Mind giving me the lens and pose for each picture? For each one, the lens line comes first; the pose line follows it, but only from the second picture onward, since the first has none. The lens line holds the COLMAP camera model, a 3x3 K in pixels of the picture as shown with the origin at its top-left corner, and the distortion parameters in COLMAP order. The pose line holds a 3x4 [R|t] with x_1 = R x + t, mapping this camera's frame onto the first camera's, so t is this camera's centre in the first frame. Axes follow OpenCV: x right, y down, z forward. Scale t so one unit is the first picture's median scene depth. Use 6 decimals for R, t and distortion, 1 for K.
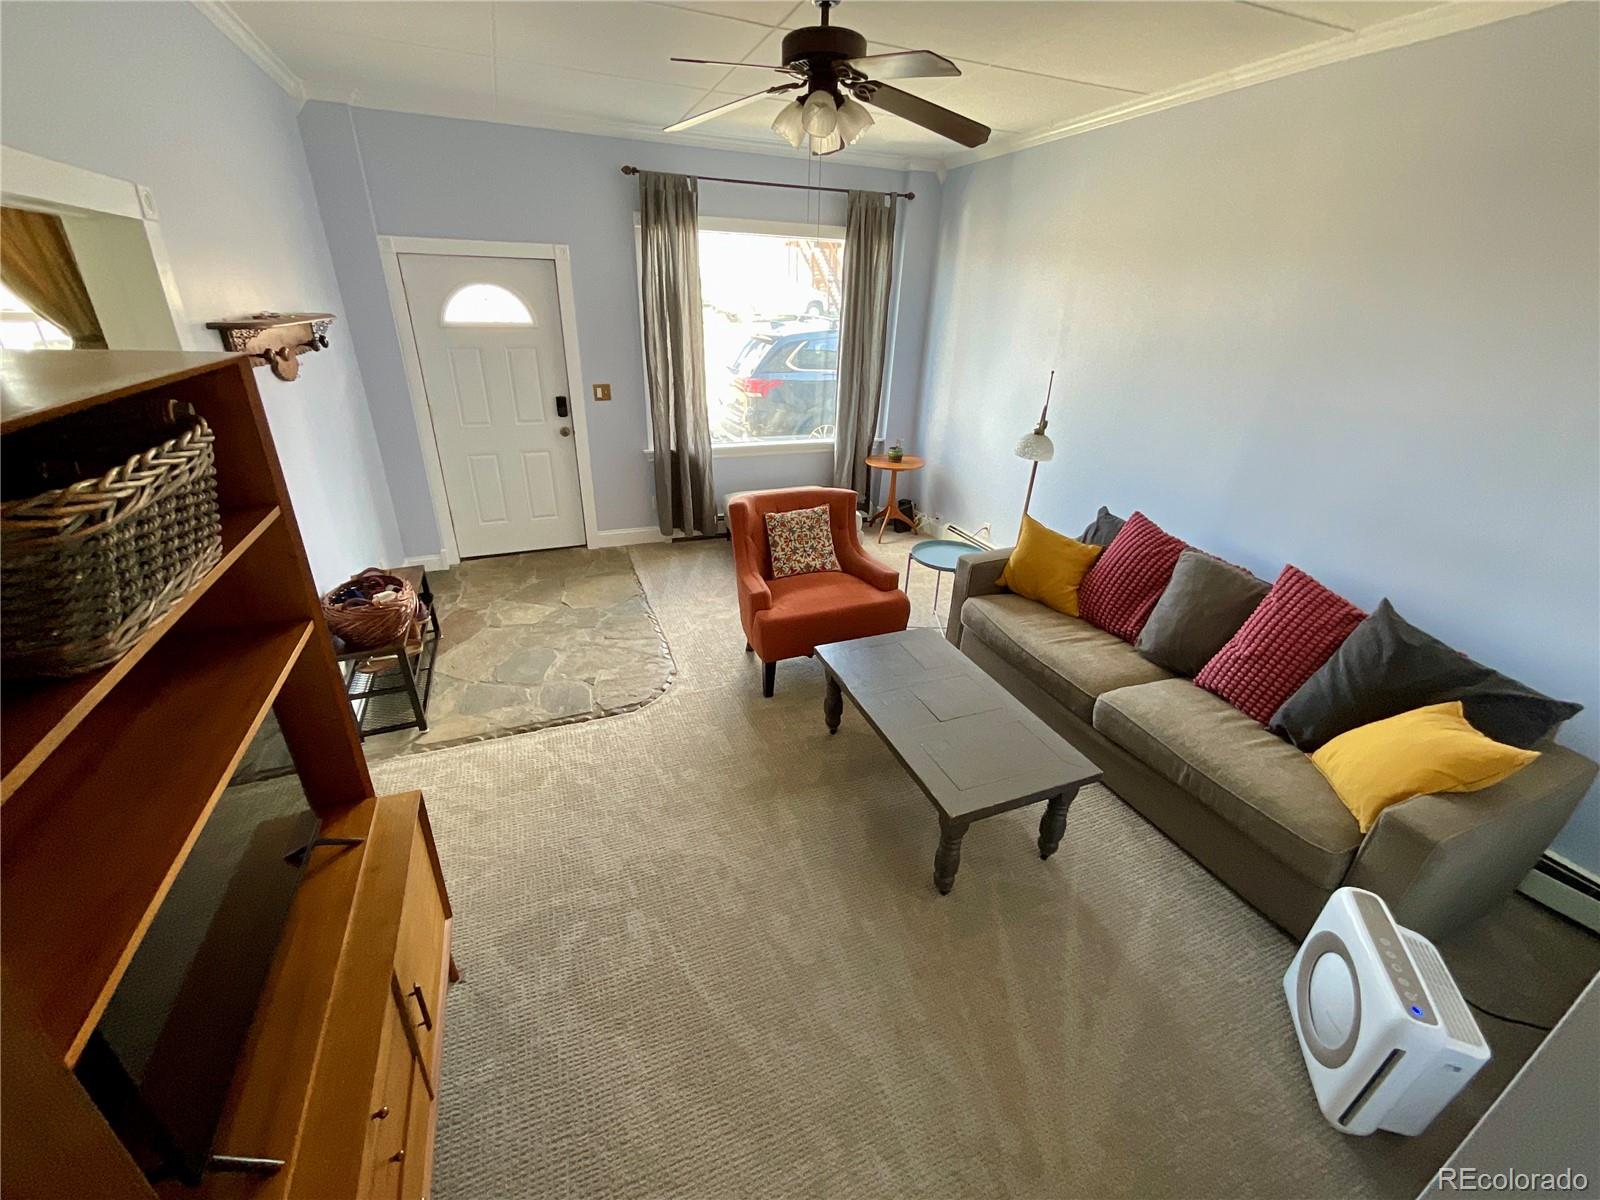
lens RADIAL K [[644.9, 0, 797.8], [0, 644.9, 597.5], [0, 0, 1]] dist [-0.004103, 0.000920]
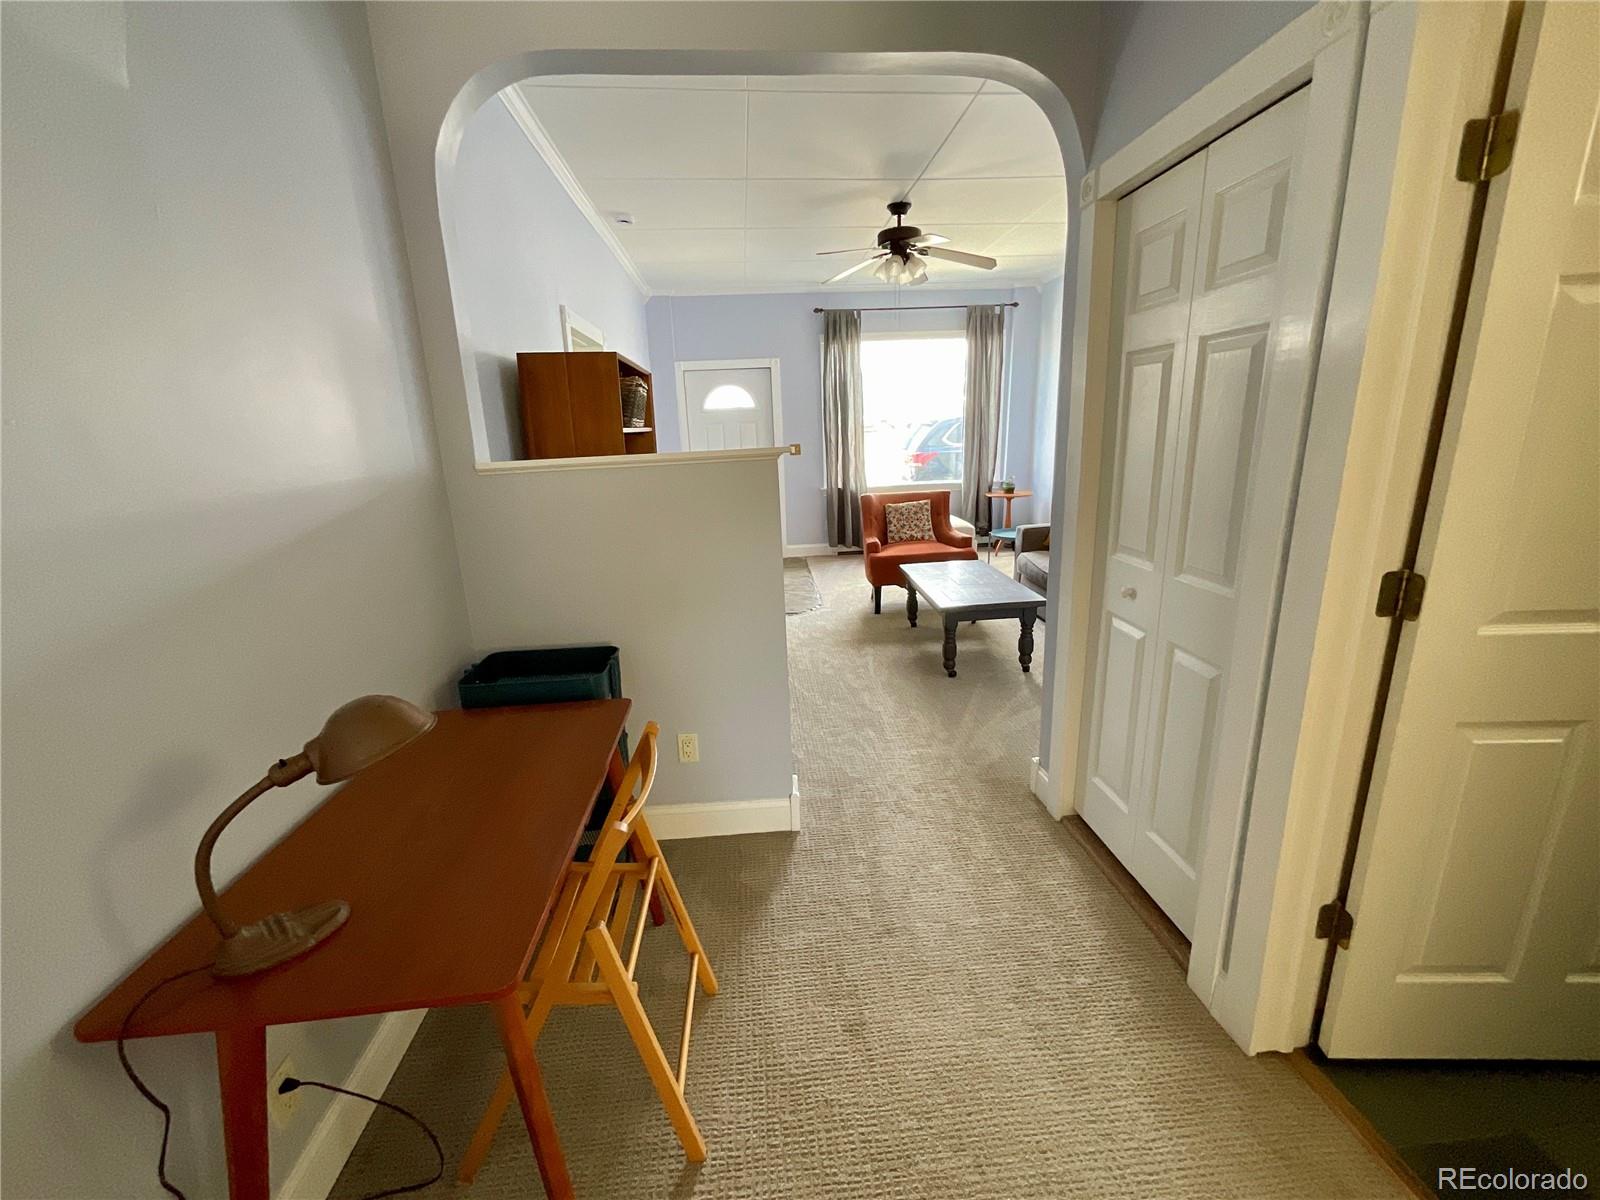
lens RADIAL K [[644.9, 0, 796.5], [0, 644.9, 596.0], [0, 0, 1]] dist [-0.004103, 0.000920]
pose [[0.950322, 0.015553, -0.310878, 0.189748], [-0.070400, 0.983610, -0.165996, 0.294314], [0.303201, 0.179636, 0.935842, -0.375427]]
